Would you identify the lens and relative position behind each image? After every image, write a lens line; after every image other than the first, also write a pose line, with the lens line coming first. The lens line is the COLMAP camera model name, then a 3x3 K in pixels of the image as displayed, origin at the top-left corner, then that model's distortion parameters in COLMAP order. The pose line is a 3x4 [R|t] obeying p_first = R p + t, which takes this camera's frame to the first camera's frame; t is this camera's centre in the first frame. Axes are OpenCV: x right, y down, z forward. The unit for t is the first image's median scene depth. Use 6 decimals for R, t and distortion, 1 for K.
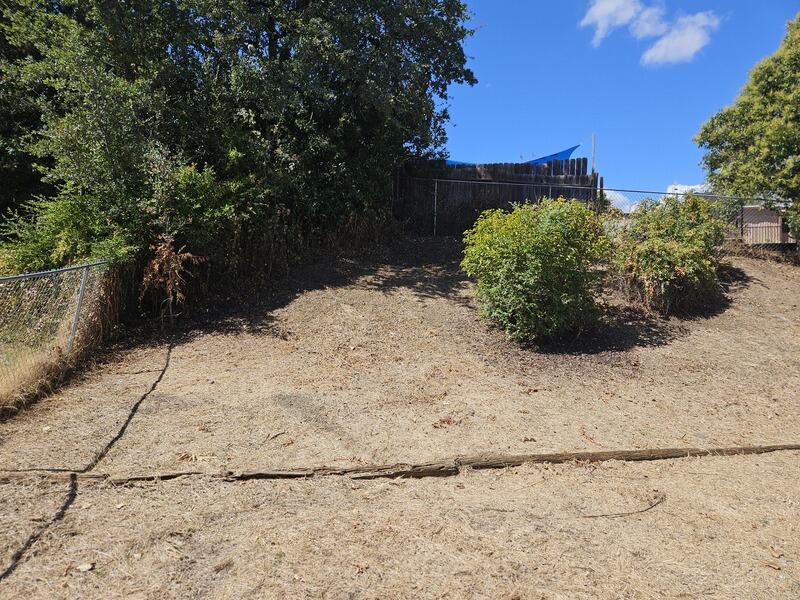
lens RADIAL K [[534.8, 0, 400.0], [0, 534.8, 300.0], [0, 0, 1]] dist [0.052575, -0.044751]
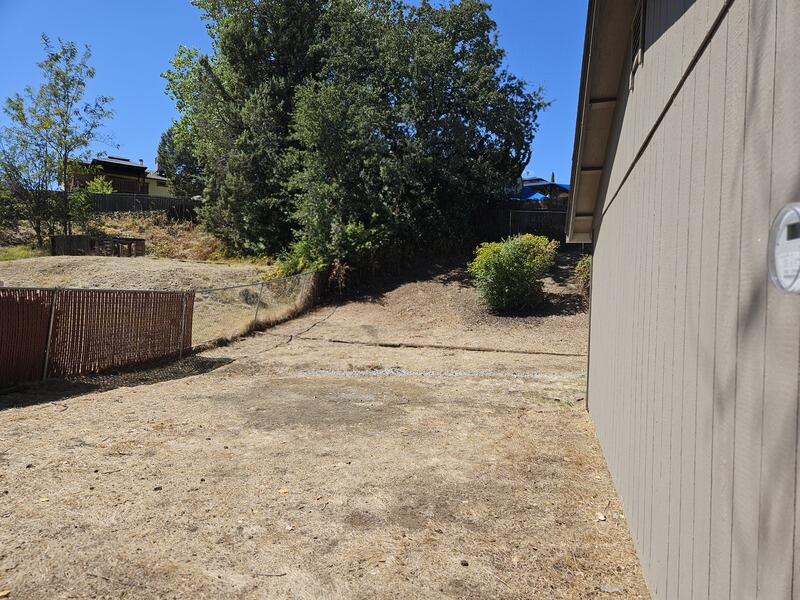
lens RADIAL K [[534.8, 0, 400.0], [0, 534.8, 300.0], [0, 0, 1]] dist [0.052575, -0.044751]
pose [[0.905860, 0.023766, -0.422911, 0.744198], [-0.013582, 0.999541, 0.027079, -0.009645], [0.423360, -0.018786, 0.905767, -0.917146]]
